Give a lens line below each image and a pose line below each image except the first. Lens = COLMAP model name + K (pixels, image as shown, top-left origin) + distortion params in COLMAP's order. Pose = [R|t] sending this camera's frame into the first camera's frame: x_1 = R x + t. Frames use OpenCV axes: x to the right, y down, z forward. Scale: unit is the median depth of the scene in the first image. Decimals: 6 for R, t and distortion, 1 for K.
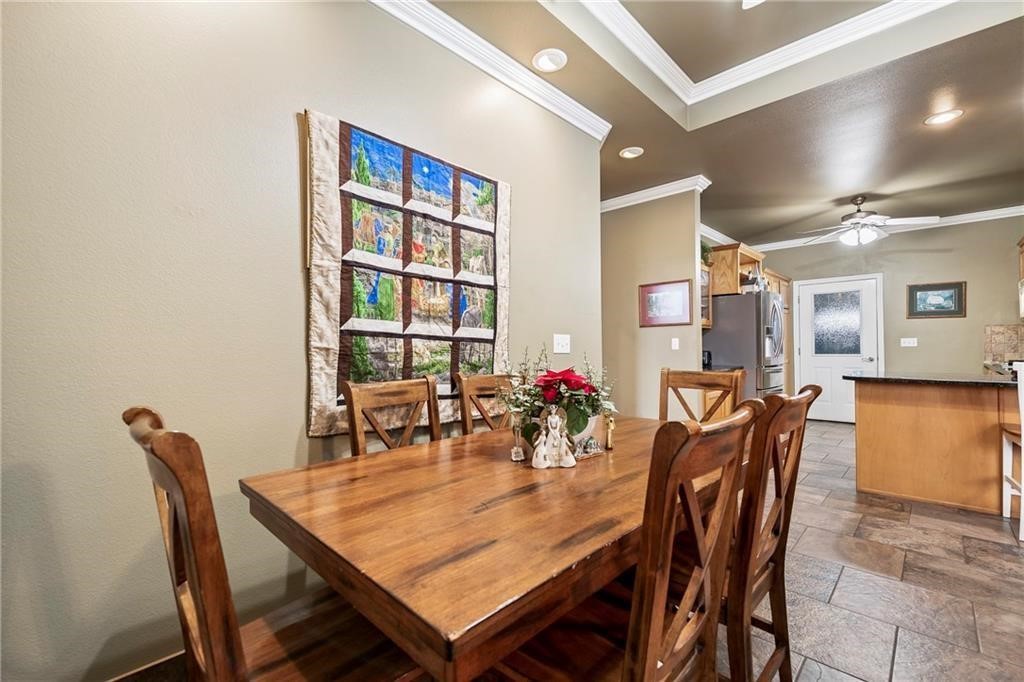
lens RADIAL K [[428.8, 0, 514.4], [0, 428.8, 345.7], [0, 0, 1]] dist [-0.000392, -0.000293]
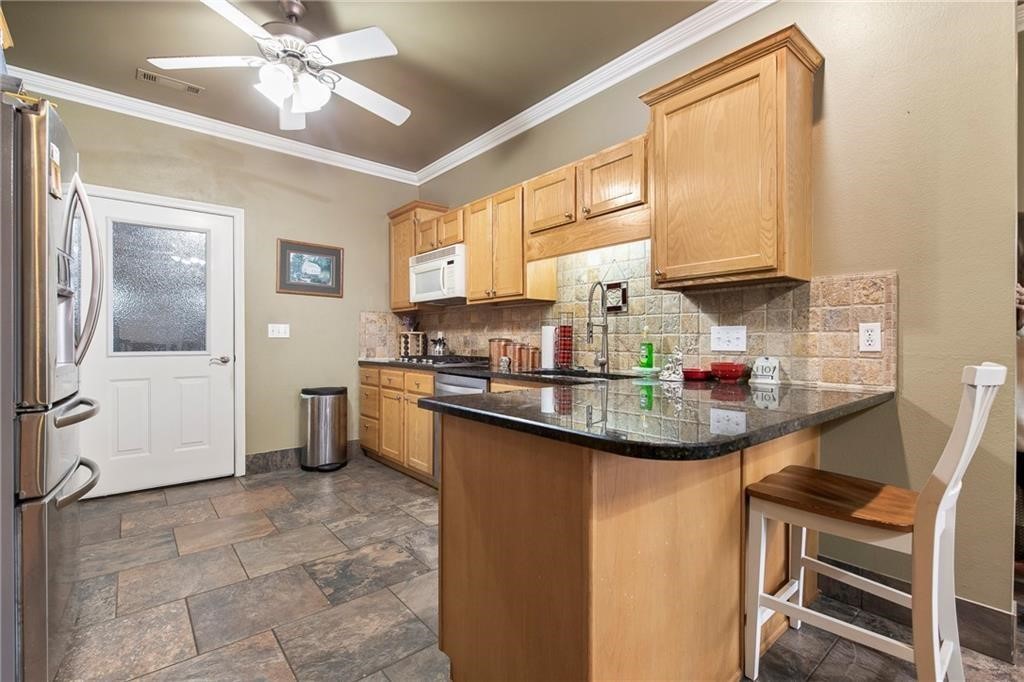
lens RADIAL K [[462.8, 0, 507.5], [0, 462.8, 345.8], [0, 0, 1]] dist [0.008285, -0.000474]
pose [[0.104872, -0.002627, 0.994482, 0.794476], [-0.008015, 0.999962, 0.003487, 0.023487], [-0.994453, -0.008337, 0.104847, 1.668294]]
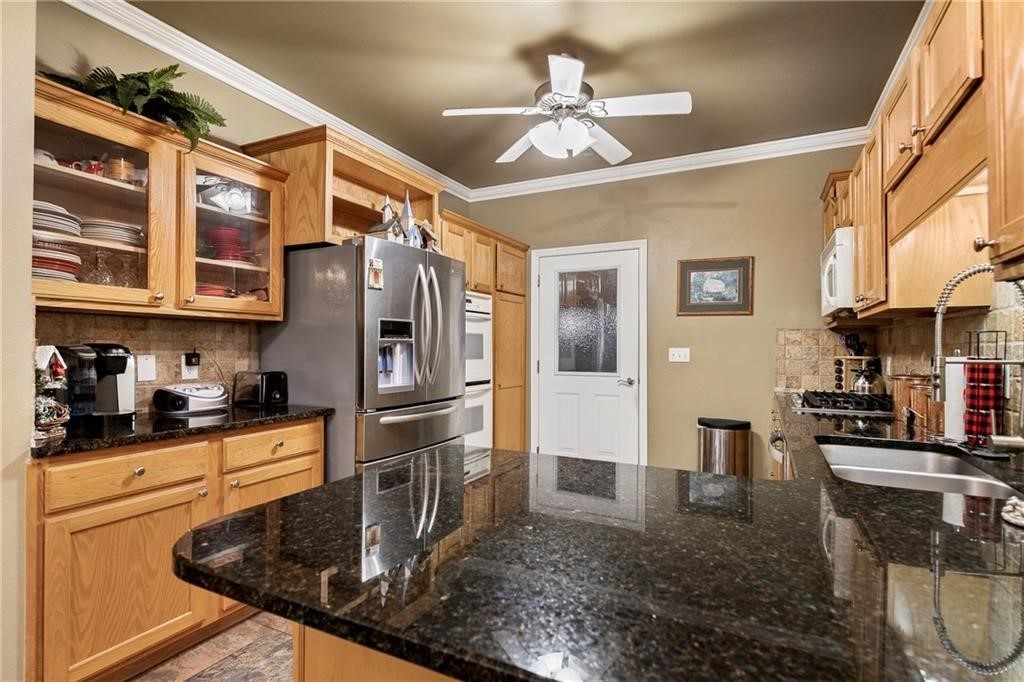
lens RADIAL K [[491.6, 0, 502.4], [0, 491.6, 348.2], [0, 0, 1]] dist [-0.002119, -0.001733]
pose [[0.957482, 0.013011, 0.288199, 1.340887], [-0.014154, 0.999898, 0.001884, -0.042536], [-0.288145, -0.005883, 0.957569, 1.136274]]
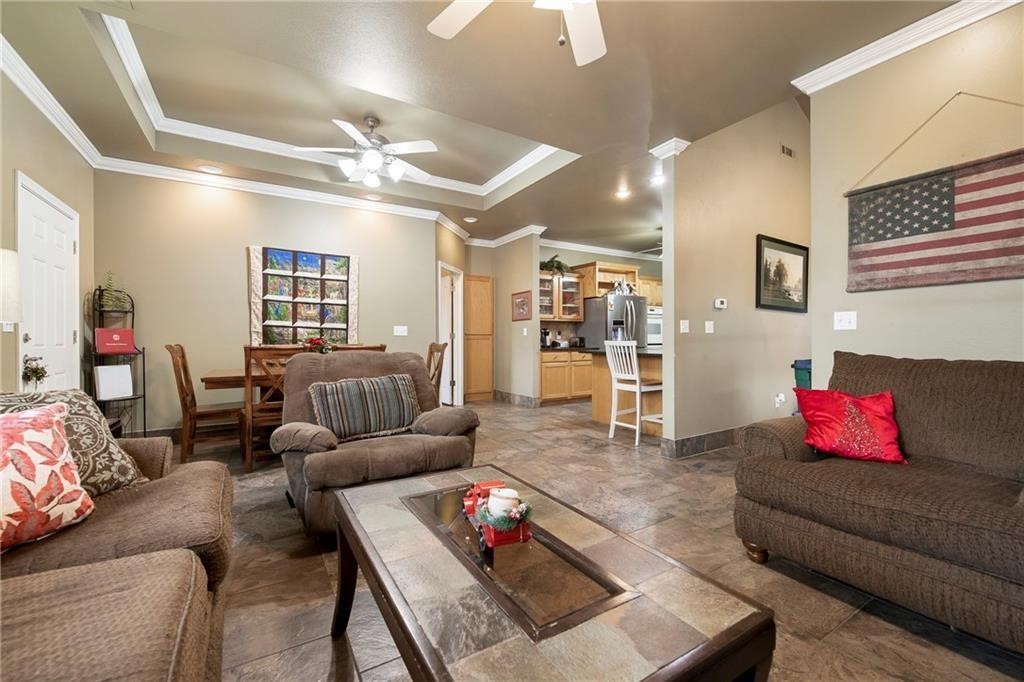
lens RADIAL K [[409.7, 0, 520.5], [0, 409.7, 341.7], [0, 0, 1]] dist [0.002993, -0.000981]
pose [[0.972522, 0.008789, -0.232643, 1.446898], [-0.005242, 0.999860, 0.015860, 0.016414], [0.232750, -0.014204, 0.972433, -0.928888]]
